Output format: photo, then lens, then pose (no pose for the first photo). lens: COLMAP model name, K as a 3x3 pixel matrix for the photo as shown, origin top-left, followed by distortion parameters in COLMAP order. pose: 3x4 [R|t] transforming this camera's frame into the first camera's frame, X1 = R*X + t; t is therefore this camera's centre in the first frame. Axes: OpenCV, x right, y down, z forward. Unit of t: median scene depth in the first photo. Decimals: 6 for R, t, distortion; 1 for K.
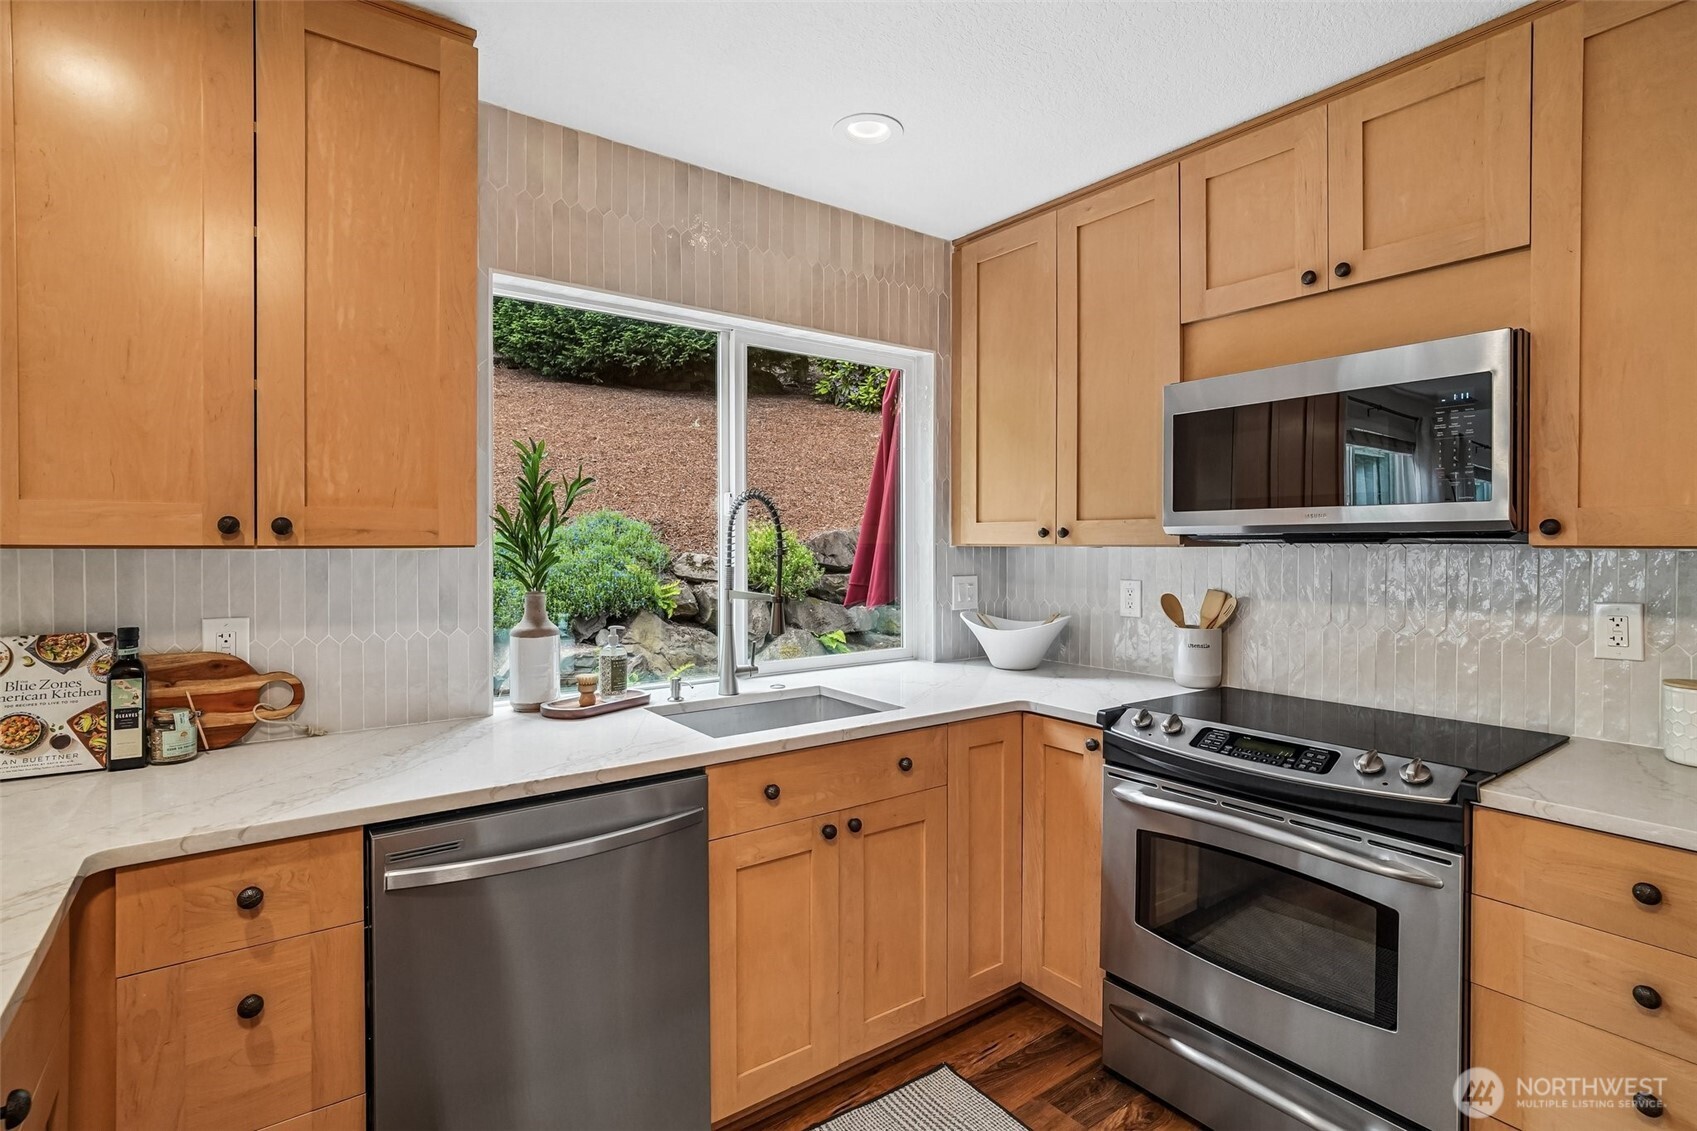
lens RADIAL K [[826.2, 0, 852.0], [0, 826.2, 550.2], [0, 0, 1]] dist [-0.005551, -0.000451]
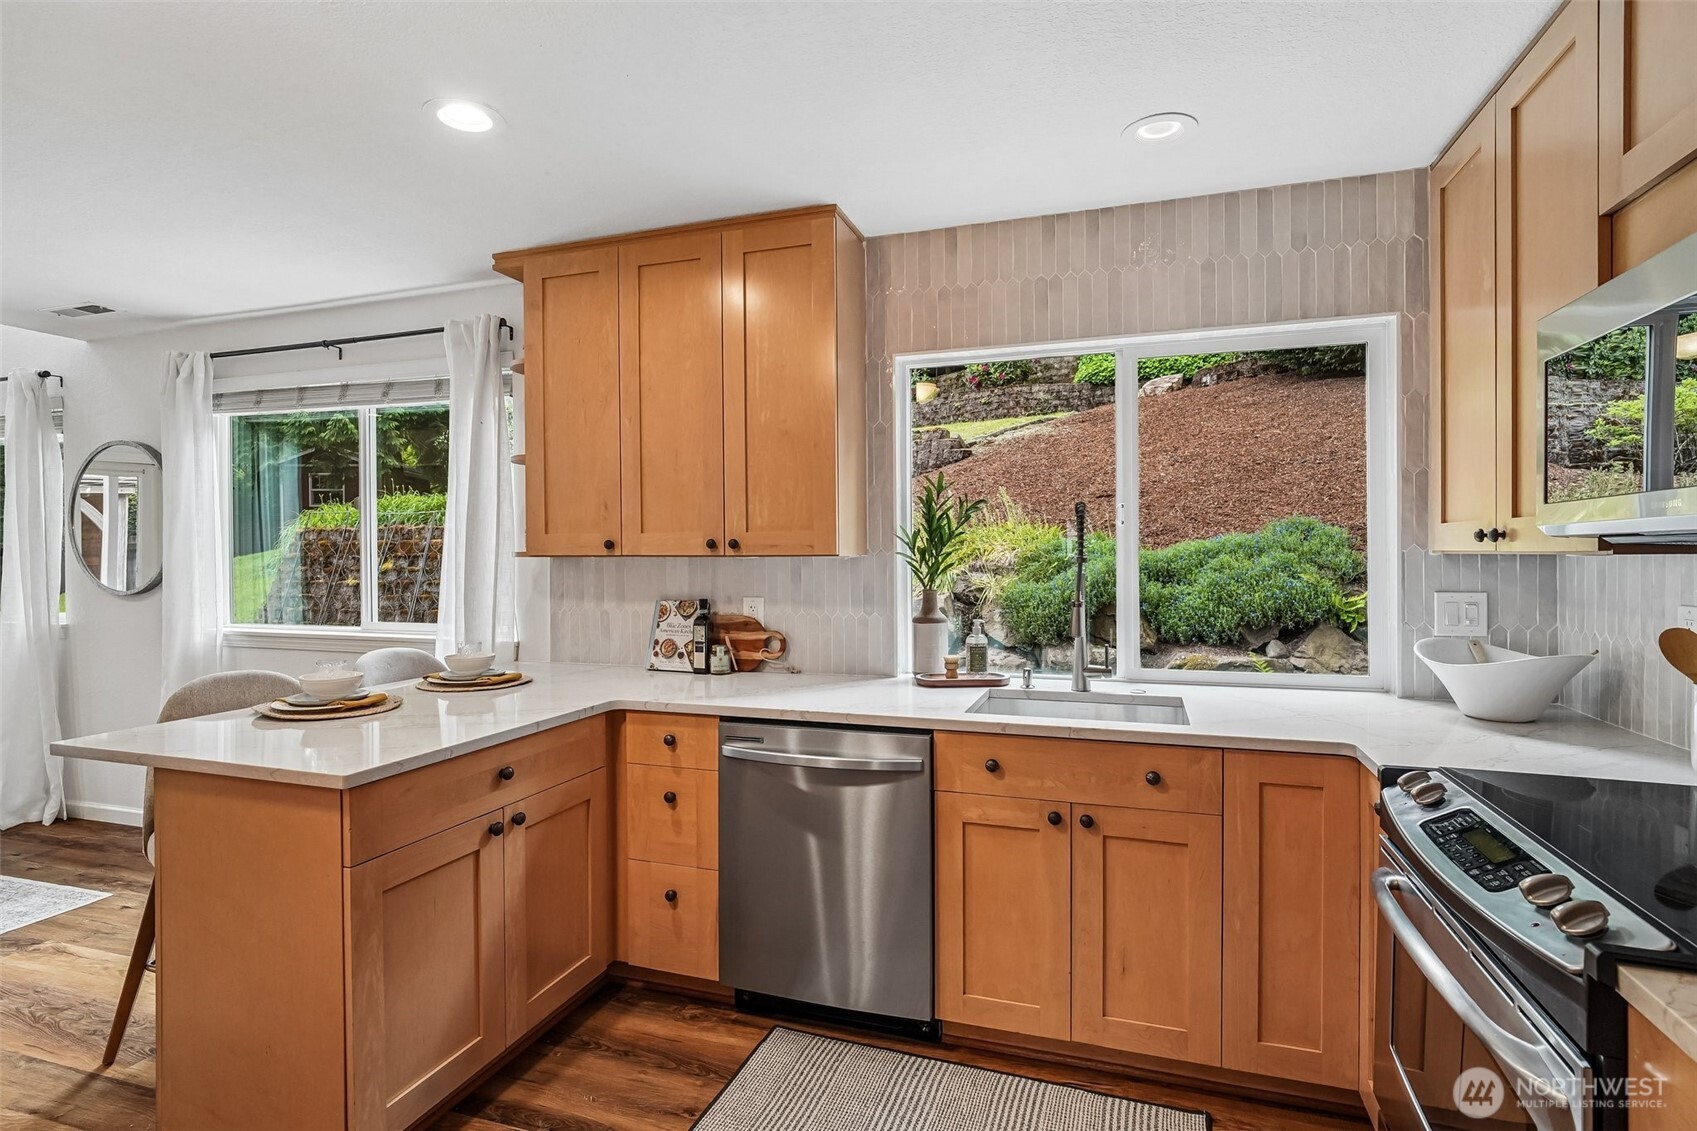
lens RADIAL K [[828.9, 0, 857.1], [0, 828.9, 558.6], [0, 0, 1]] dist [-0.005440, -0.000492]
pose [[0.578384, 0.002564, -0.815761, 0.700450], [-0.001372, 0.999997, 0.002170, -0.001880], [0.815764, -0.000136, 0.578386, 0.156990]]
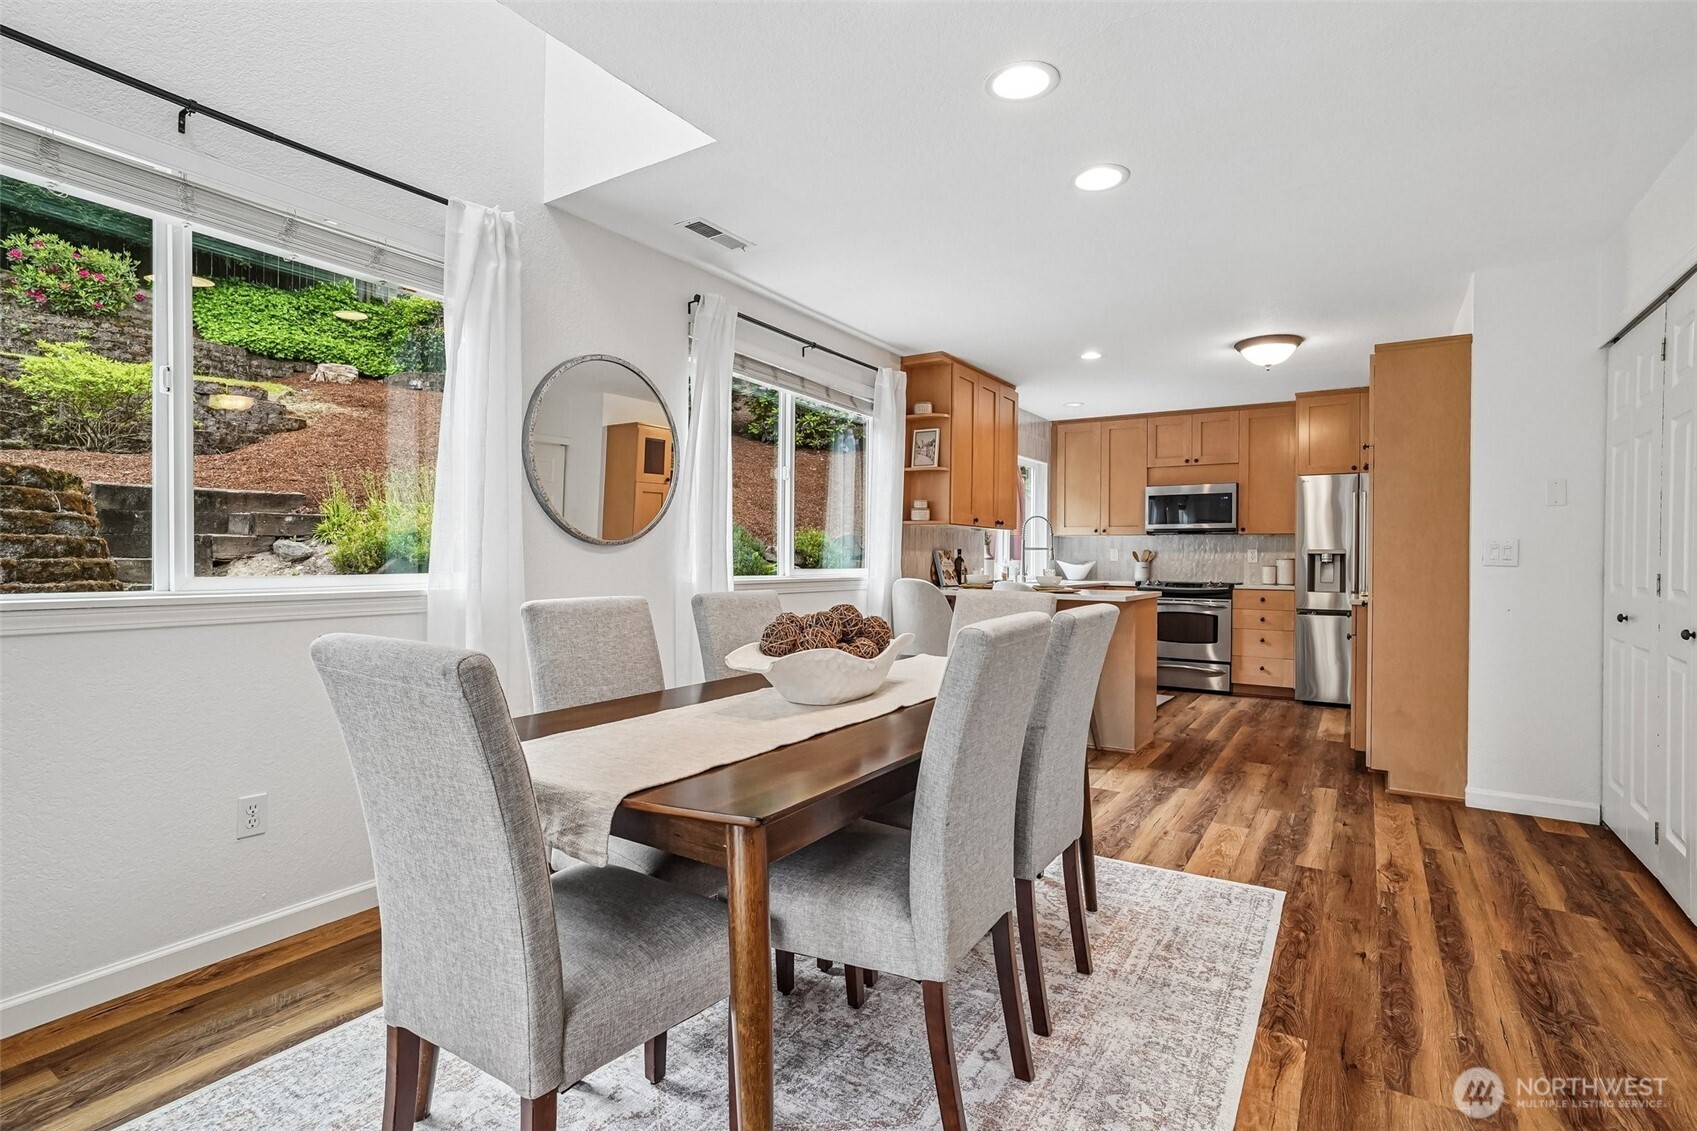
lens RADIAL K [[826.3, 0, 848.5], [0, 826.3, 565.5], [0, 0, 1]] dist [0.000590, 0.000449]
pose [[0.930439, 0.001446, 0.366445, -2.250412], [-0.003767, 0.999977, 0.005618, 0.121592], [-0.366428, -0.006607, 0.930423, -1.921428]]
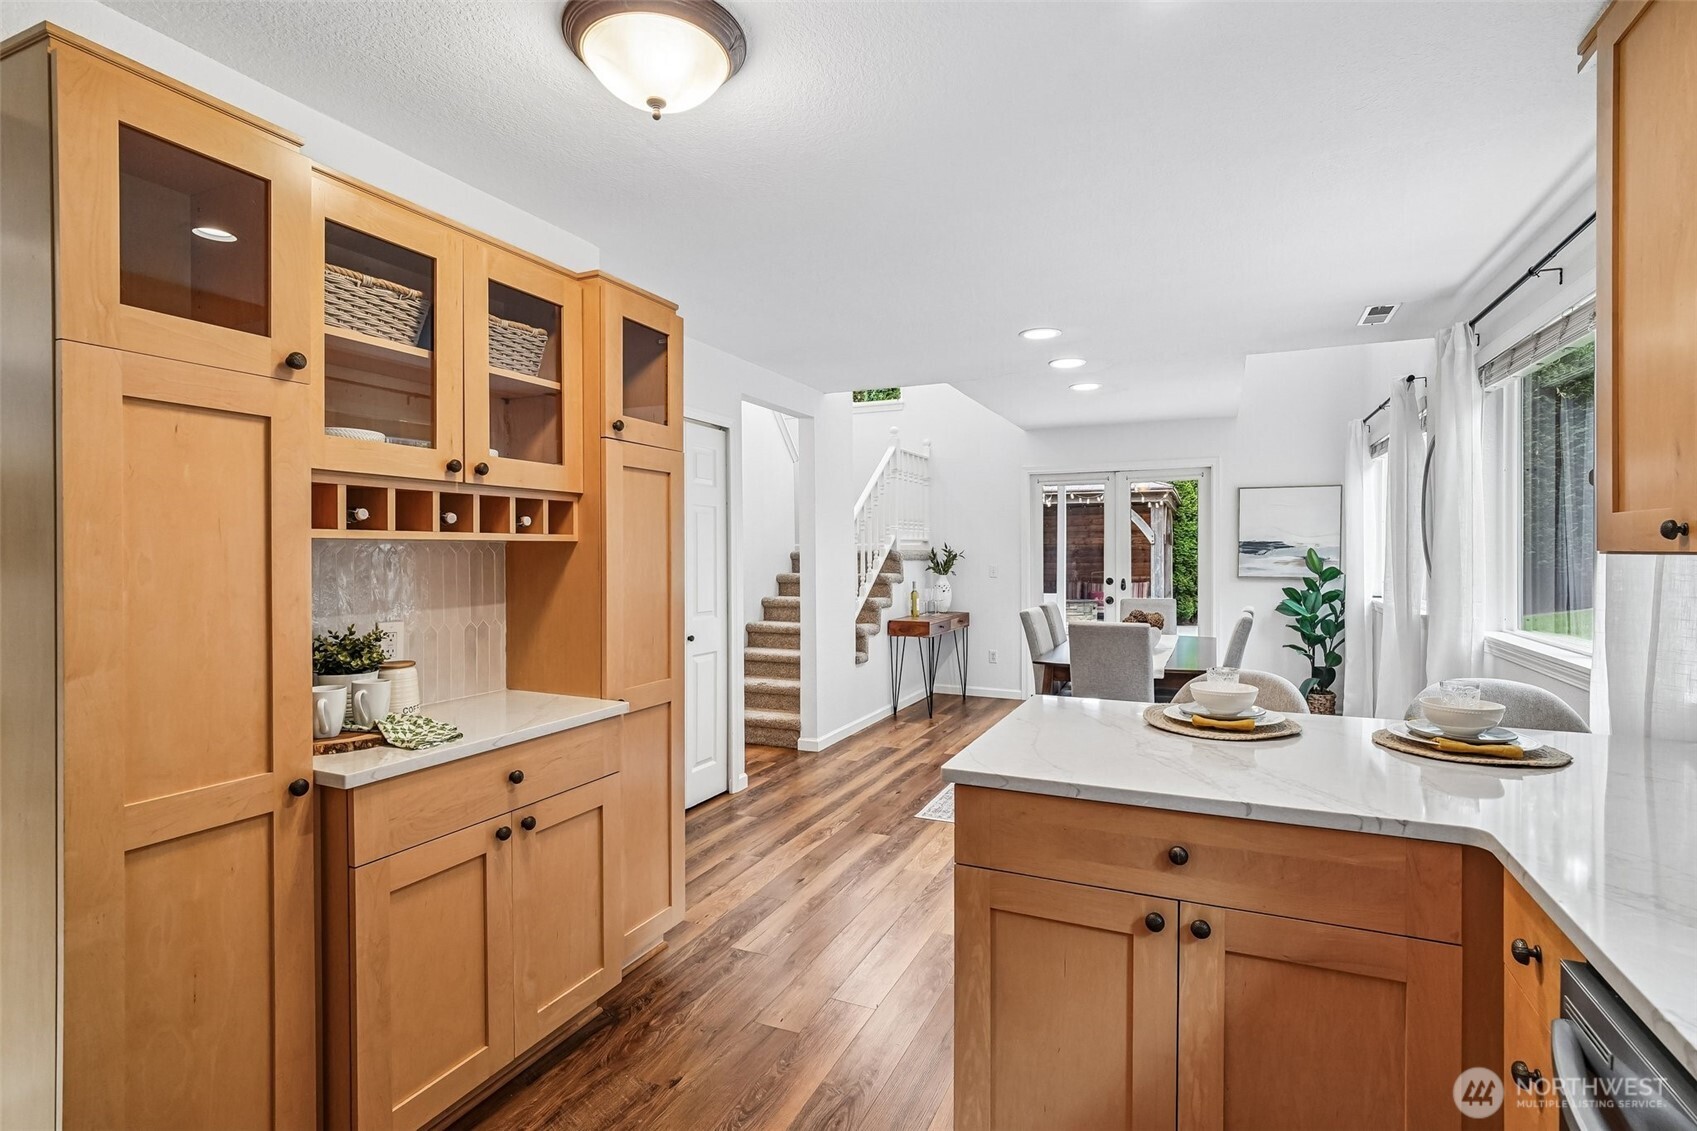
lens RADIAL K [[819.2, 0, 805.9], [0, 819.2, 560.6], [0, 0, 1]] dist [-0.002299, -0.000416]
pose [[-0.892241, 0.005734, -0.451524, 0.220176], [-0.001878, 0.999864, 0.016409, -0.009036], [0.451556, 0.015488, -0.892108, 0.928830]]
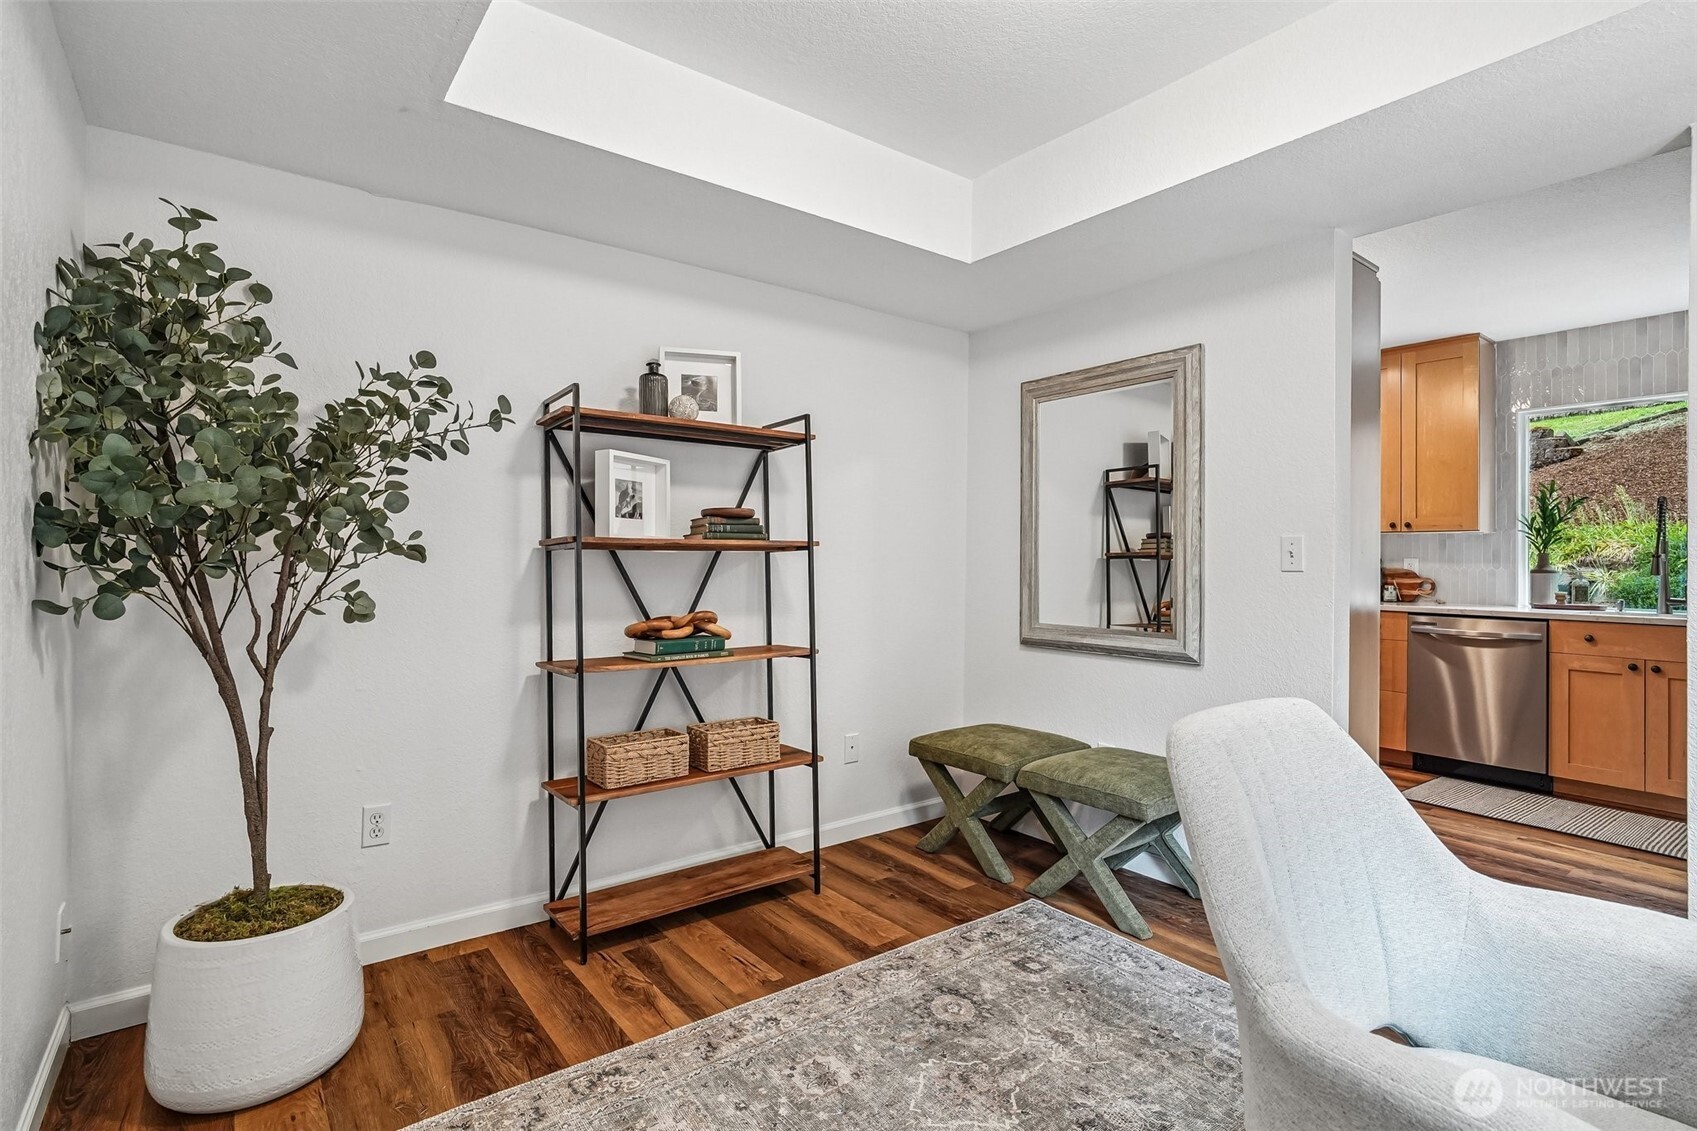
lens RADIAL K [[826.2, 0, 852.0], [0, 826.2, 550.2], [0, 0, 1]] dist [-0.005551, -0.000451]
pose [[0.018412, -0.011404, -0.999765, 1.918517], [-0.018705, 0.999756, -0.011749, 0.114022], [0.999656, 0.018917, 0.018194, -0.932292]]
